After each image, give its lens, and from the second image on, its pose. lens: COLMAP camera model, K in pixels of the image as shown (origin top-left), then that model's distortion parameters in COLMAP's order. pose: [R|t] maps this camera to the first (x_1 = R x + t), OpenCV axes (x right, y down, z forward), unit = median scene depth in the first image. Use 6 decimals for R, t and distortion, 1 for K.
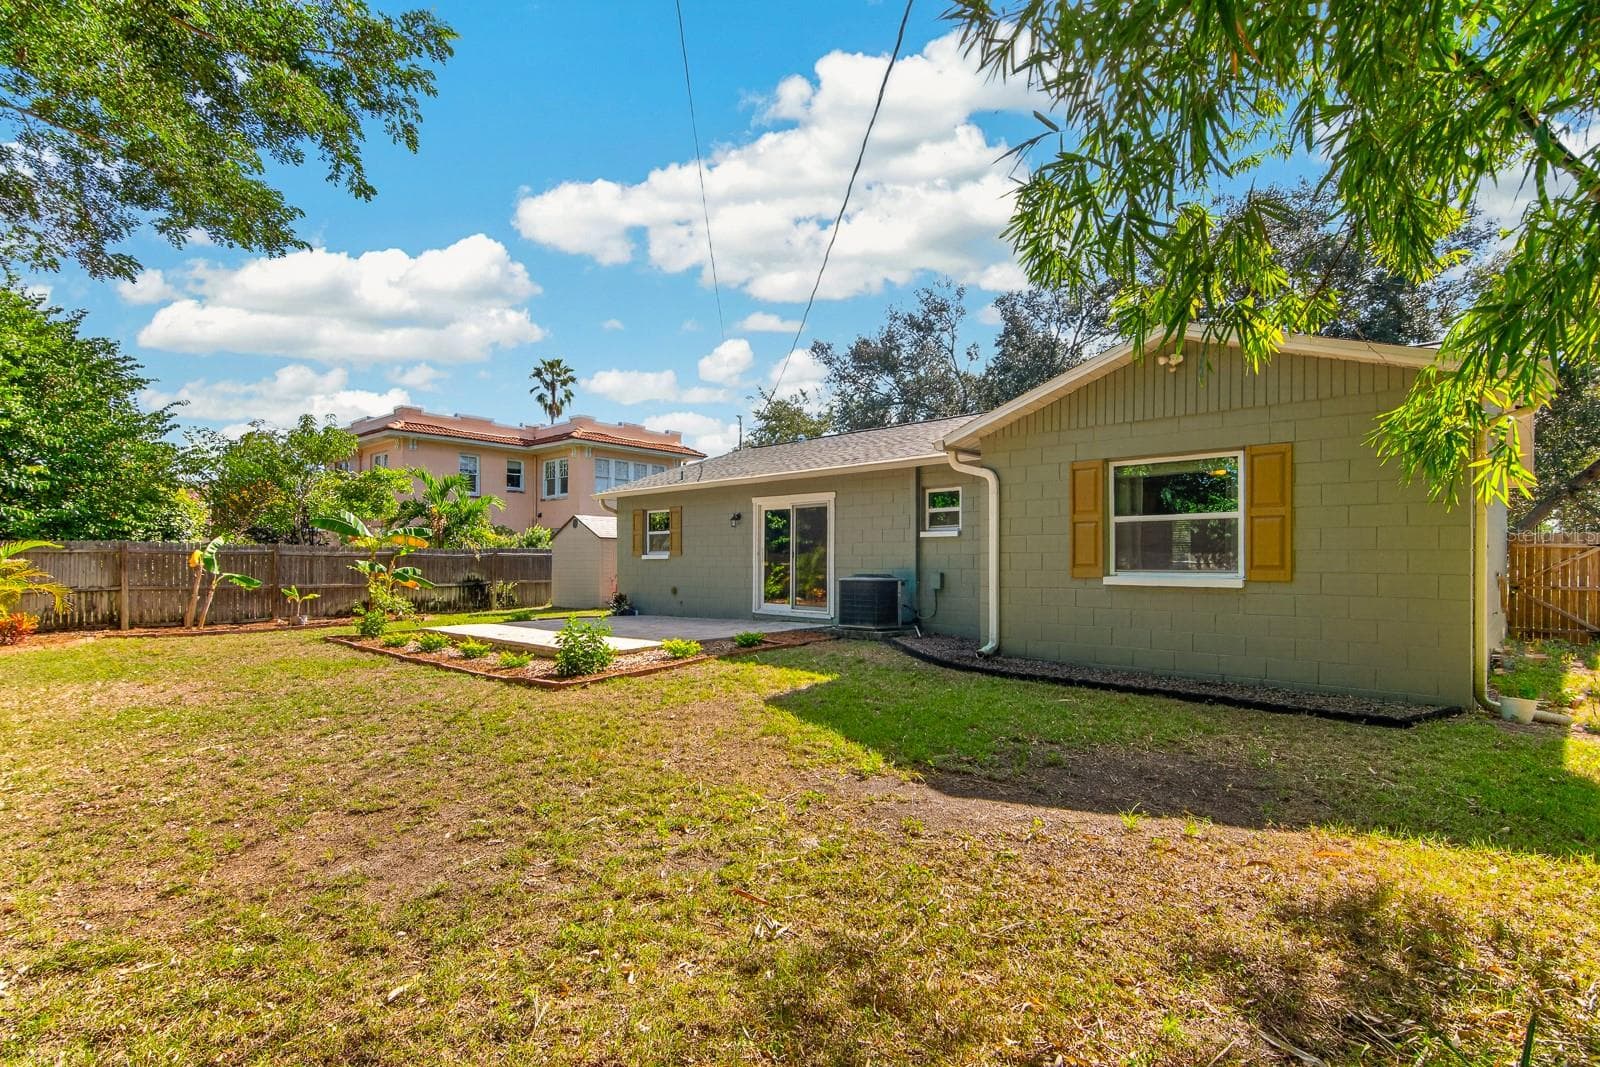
lens RADIAL K [[801.4, 0, 785.8], [0, 801.4, 546.3], [0, 0, 1]] dist [0.016442, -0.000326]
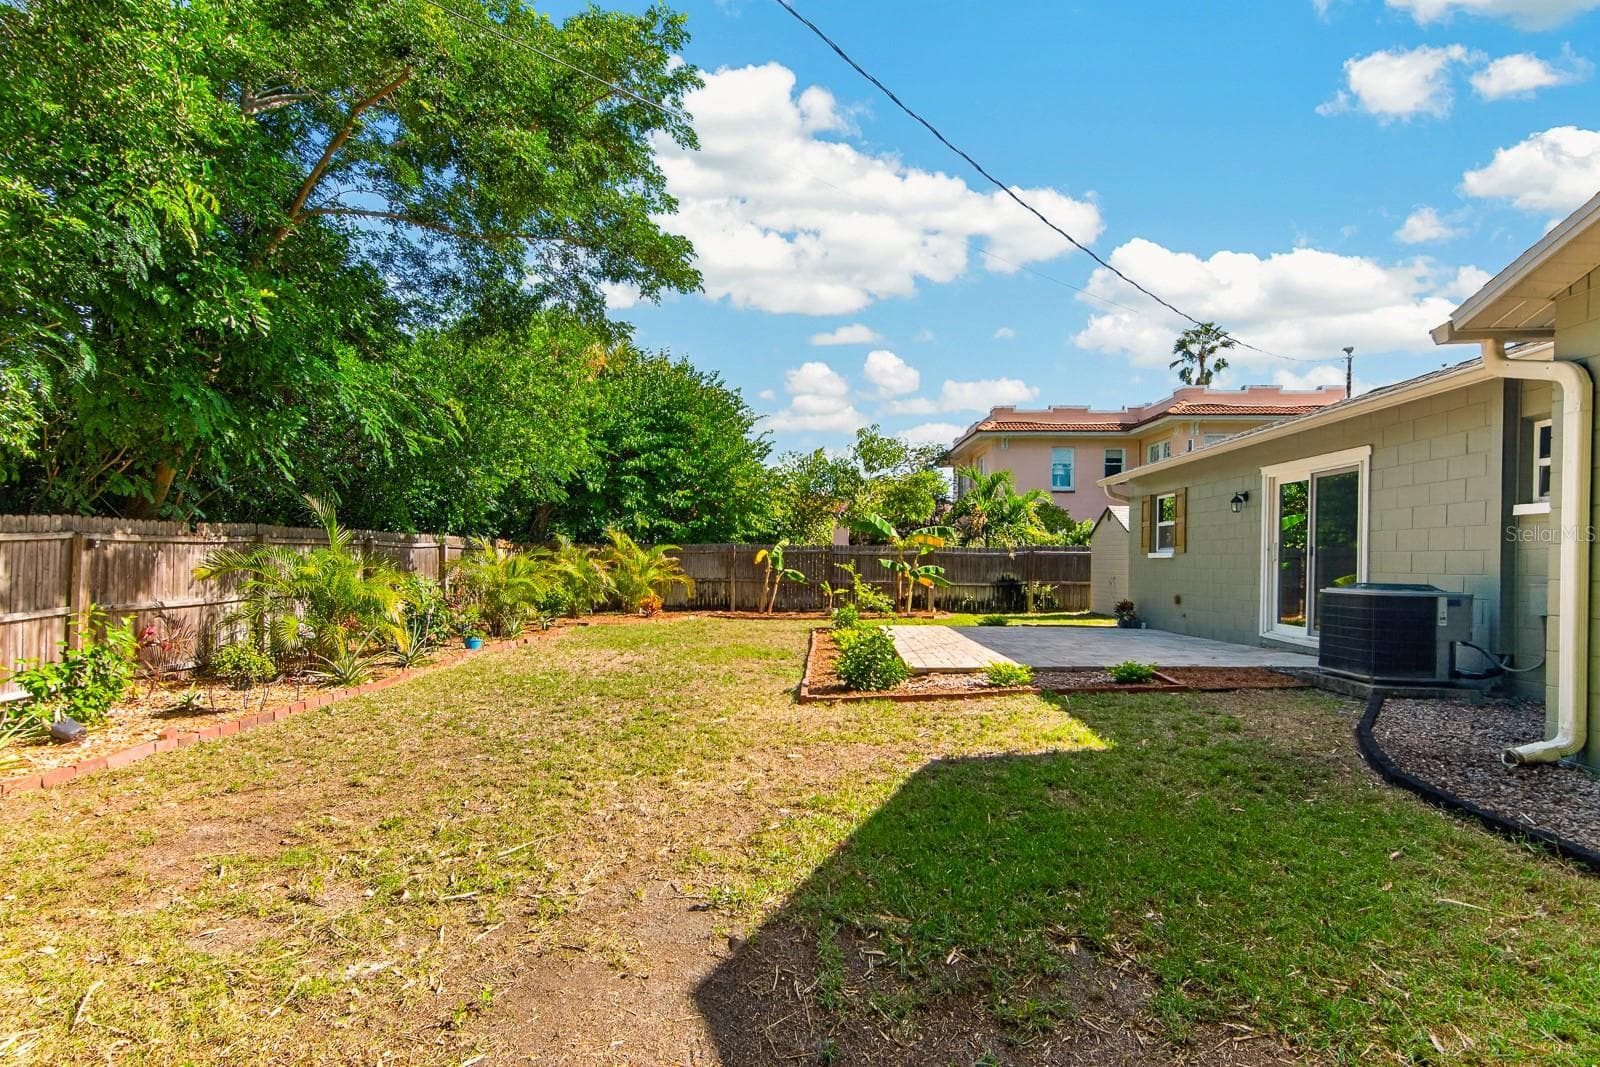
lens RADIAL K [[801.4, 0, 774.4], [0, 801.4, 571.5], [0, 0, 1]] dist [0.016442, -0.000326]
pose [[0.636314, 0.013780, -0.771307, 0.275973], [0.010547, 0.999592, 0.026560, 0.006118], [0.771358, -0.025036, 0.635909, 0.298495]]
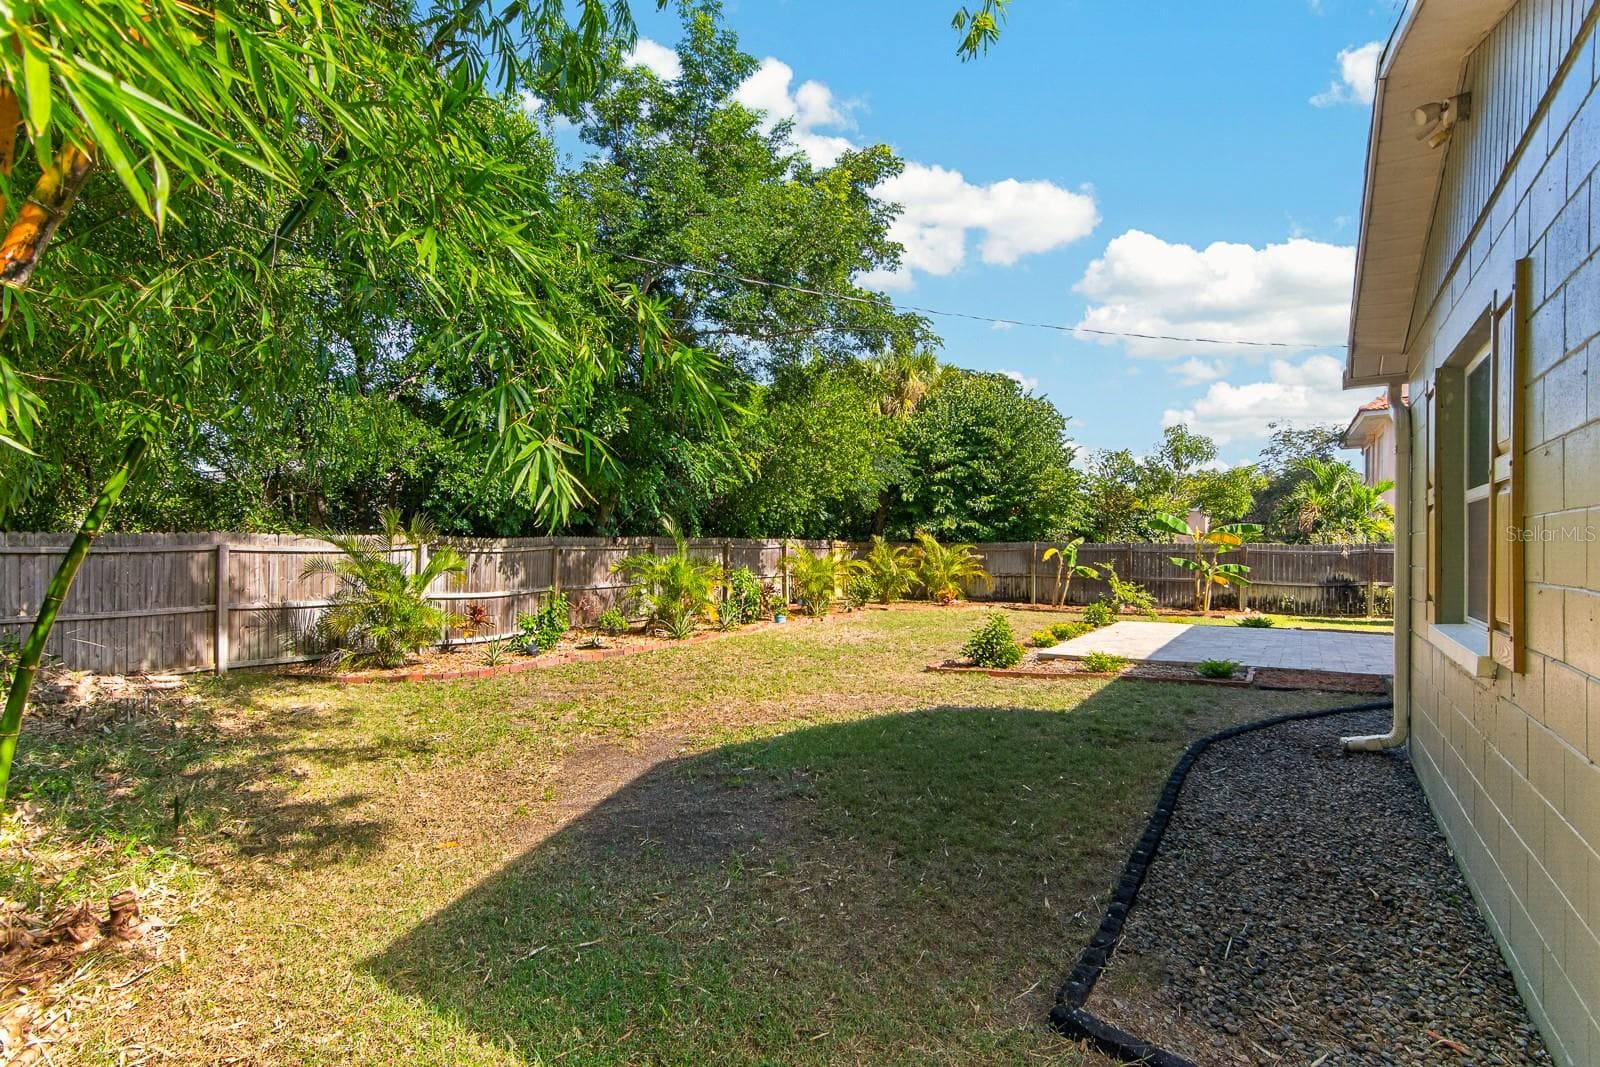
lens RADIAL K [[801.4, 0, 782.6], [0, 801.4, 546.0], [0, 0, 1]] dist [0.016442, -0.000326]
pose [[0.138286, -0.001239, -0.990392, 0.650914], [0.016690, 0.999860, 0.001080, -0.010304], [0.990252, -0.016679, 0.138288, 0.457788]]
